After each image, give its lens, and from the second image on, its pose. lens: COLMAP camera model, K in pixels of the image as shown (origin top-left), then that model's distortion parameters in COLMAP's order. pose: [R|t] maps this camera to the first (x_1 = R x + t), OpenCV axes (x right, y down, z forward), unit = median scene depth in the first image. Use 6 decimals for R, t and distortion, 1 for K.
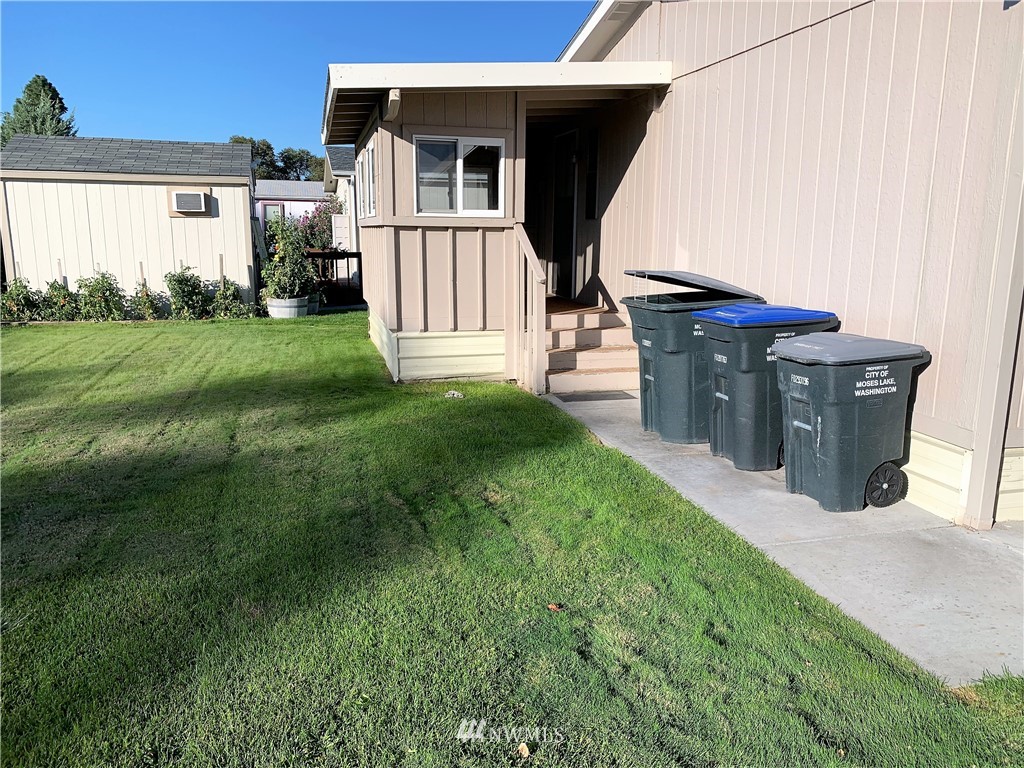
lens RADIAL K [[782.7, 0, 517.5], [0, 782.7, 391.9], [0, 0, 1]] dist [0.040783, 0.000194]
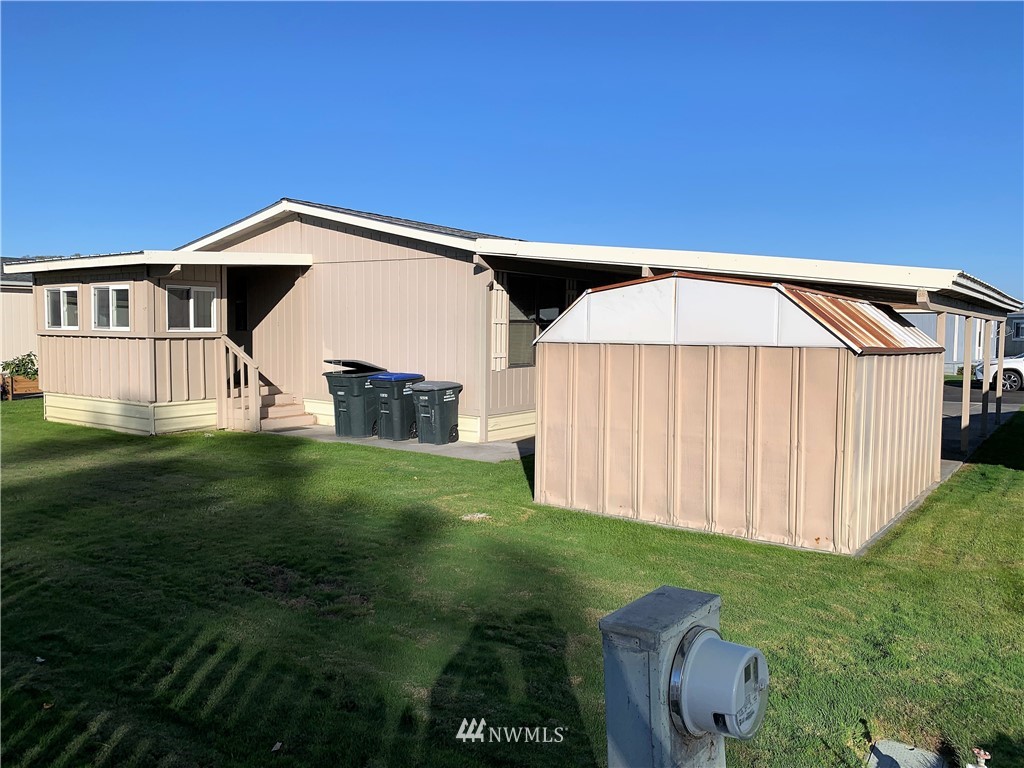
lens RADIAL K [[782.7, 0, 513.0], [0, 782.7, 382.0], [0, 0, 1]] dist [0.040783, 0.000194]
pose [[0.776006, -0.046597, 0.629002, -0.640716], [0.124795, 0.988895, -0.080702, 0.109040], [-0.618256, 0.141121, 0.773204, -0.747651]]
